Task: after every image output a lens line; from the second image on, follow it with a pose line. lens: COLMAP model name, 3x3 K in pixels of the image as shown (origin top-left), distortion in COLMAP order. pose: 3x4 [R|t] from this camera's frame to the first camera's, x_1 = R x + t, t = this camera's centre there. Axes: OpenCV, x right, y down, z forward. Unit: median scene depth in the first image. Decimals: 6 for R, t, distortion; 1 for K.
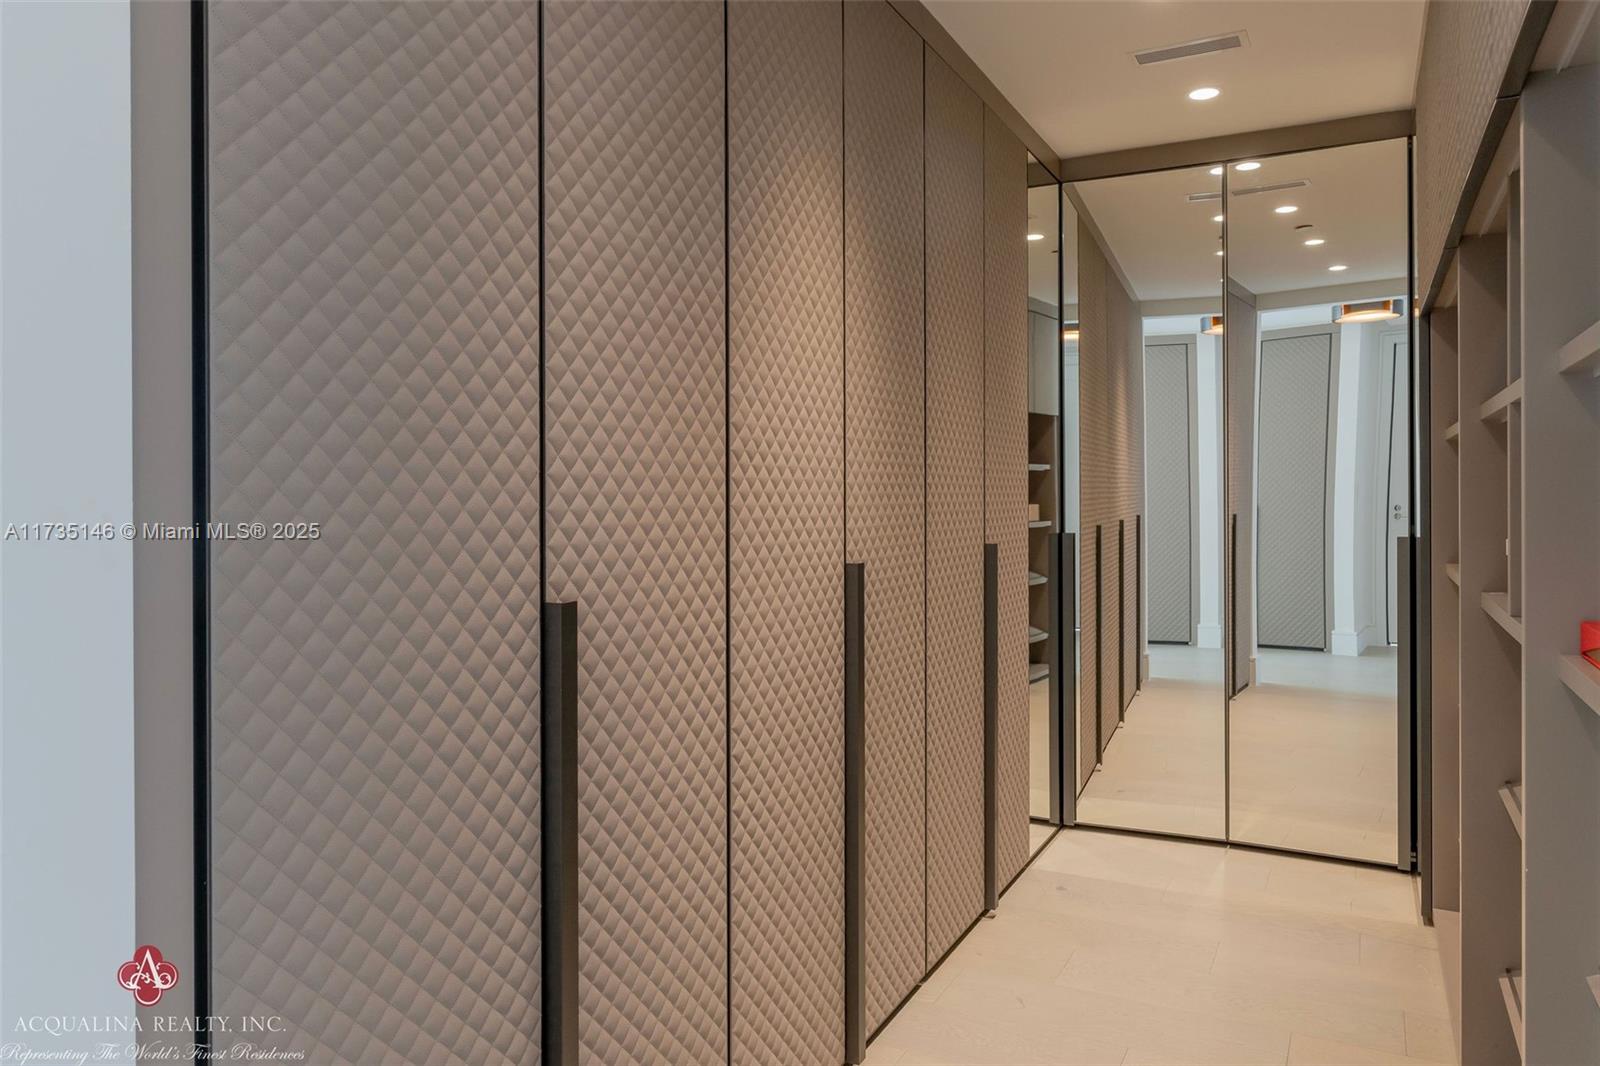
lens RADIAL K [[1014.2, 0, 799.6], [0, 1014.2, 491.8], [0, 0, 1]] dist [-0.001451, 0.001310]
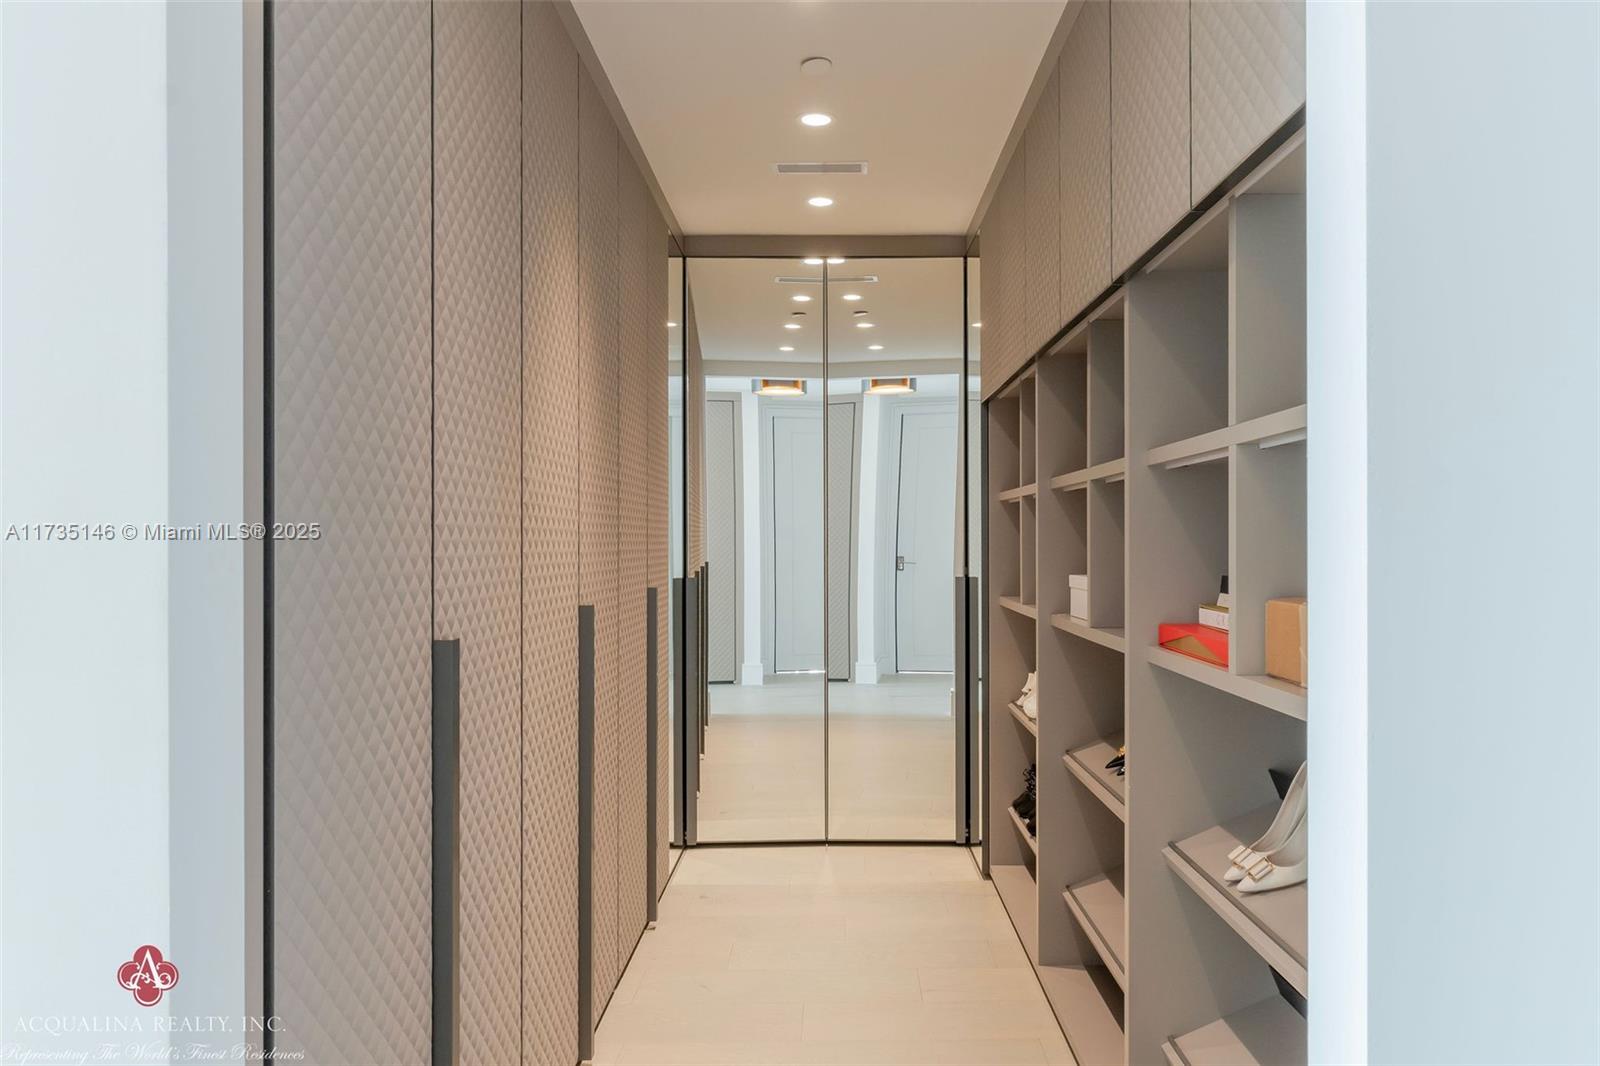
lens RADIAL K [[1016.1, 0, 800.0], [0, 1016.1, 533.0], [0, 0, 1]] dist [-0.002371, -0.000511]
pose [[0.908067, 0.005498, 0.418789, -0.106861], [-0.002784, 0.999971, -0.007091, -0.000358], [-0.418816, 0.005274, 0.908056, -0.053898]]
